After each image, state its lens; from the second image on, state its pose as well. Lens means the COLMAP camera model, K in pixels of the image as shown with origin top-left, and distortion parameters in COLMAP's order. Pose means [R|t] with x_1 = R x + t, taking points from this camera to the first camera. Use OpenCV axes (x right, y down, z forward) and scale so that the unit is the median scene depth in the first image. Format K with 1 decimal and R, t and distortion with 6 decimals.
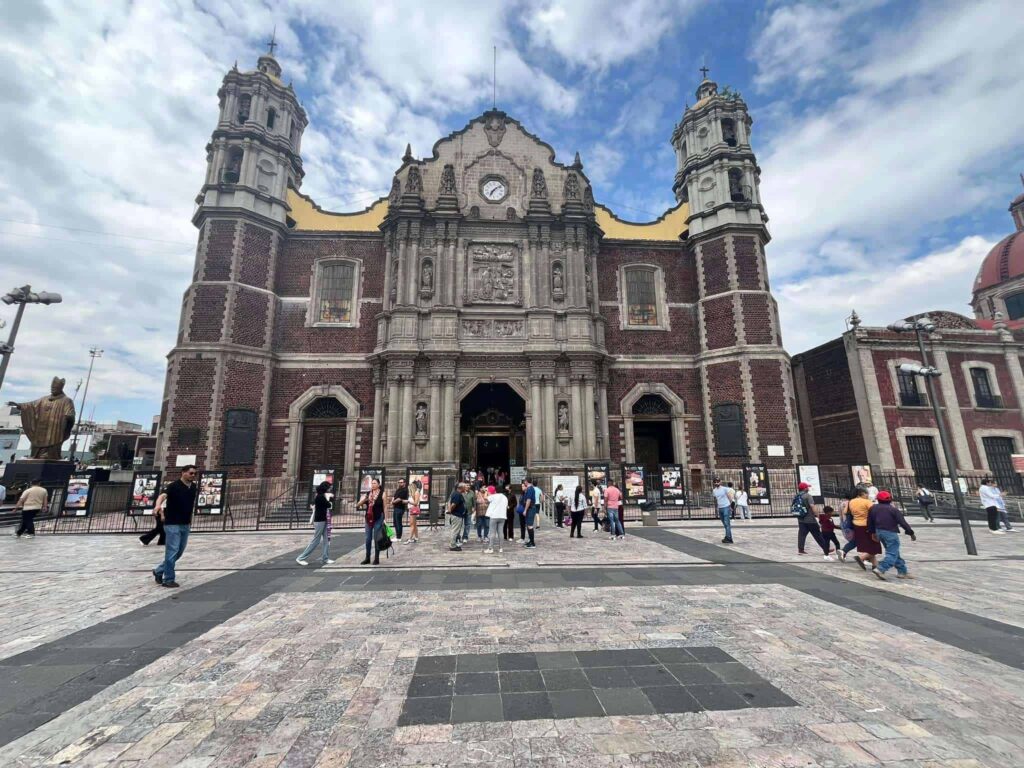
lens RADIAL K [[410.9, 0, 512.0], [0, 410.9, 384.0], [0, 0, 1]] dist [-0.001577, 0.000075]
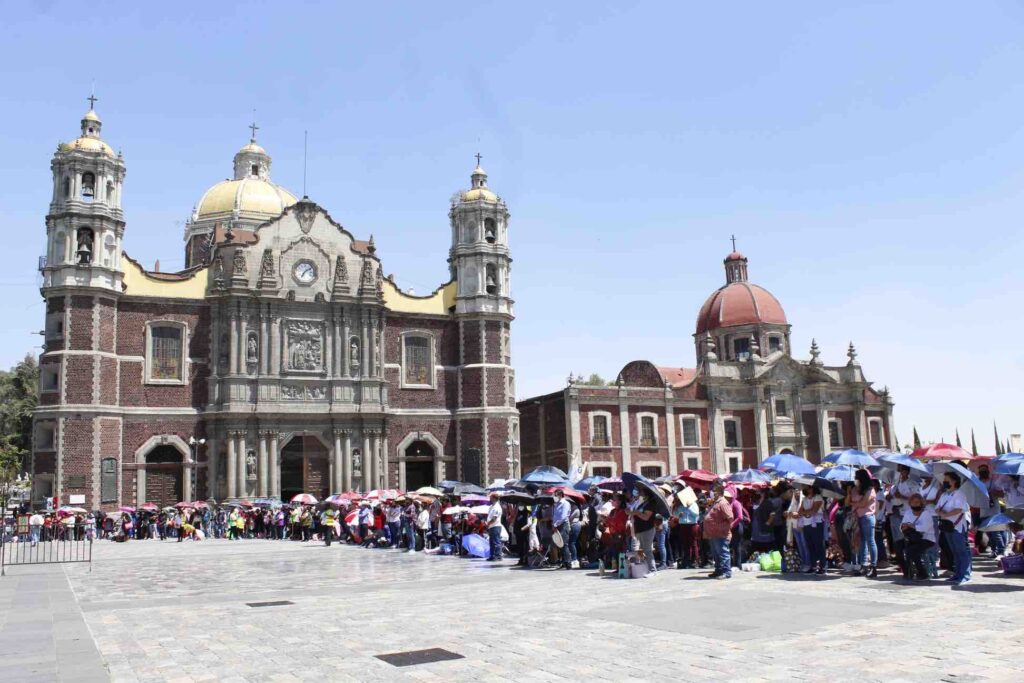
lens RADIAL K [[873.3, 0, 504.3], [0, 873.3, 328.5], [0, 0, 1]] dist [-0.127332, 0.010752]
pose [[0.919678, 0.041833, 0.390440, -0.503039], [-0.050308, 0.998667, 0.011502, -0.371864], [-0.389438, -0.030220, 0.920557, -1.618881]]
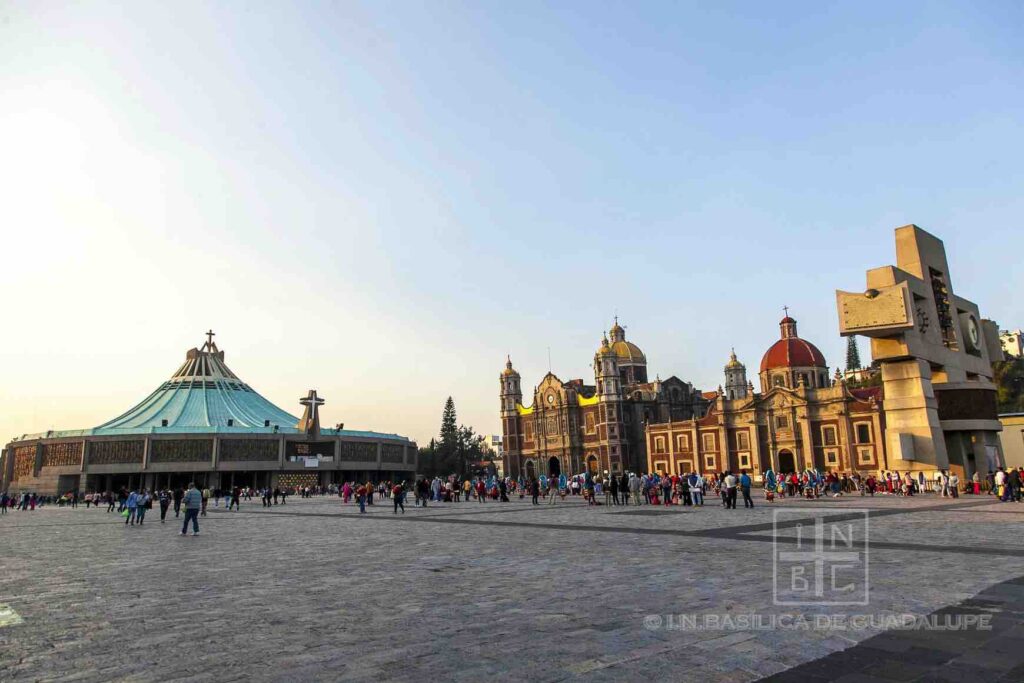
lens RADIAL K [[654.5, 0, 512.0], [0, 654.5, 341.5], [0, 0, 1]] dist [0.001282, 0.001042]
pose [[0.588925, -0.187155, -0.786219, 4.291682], [0.206878, 0.975316, -0.077204, -0.596316], [0.781261, -0.117184, 0.613107, -2.649008]]
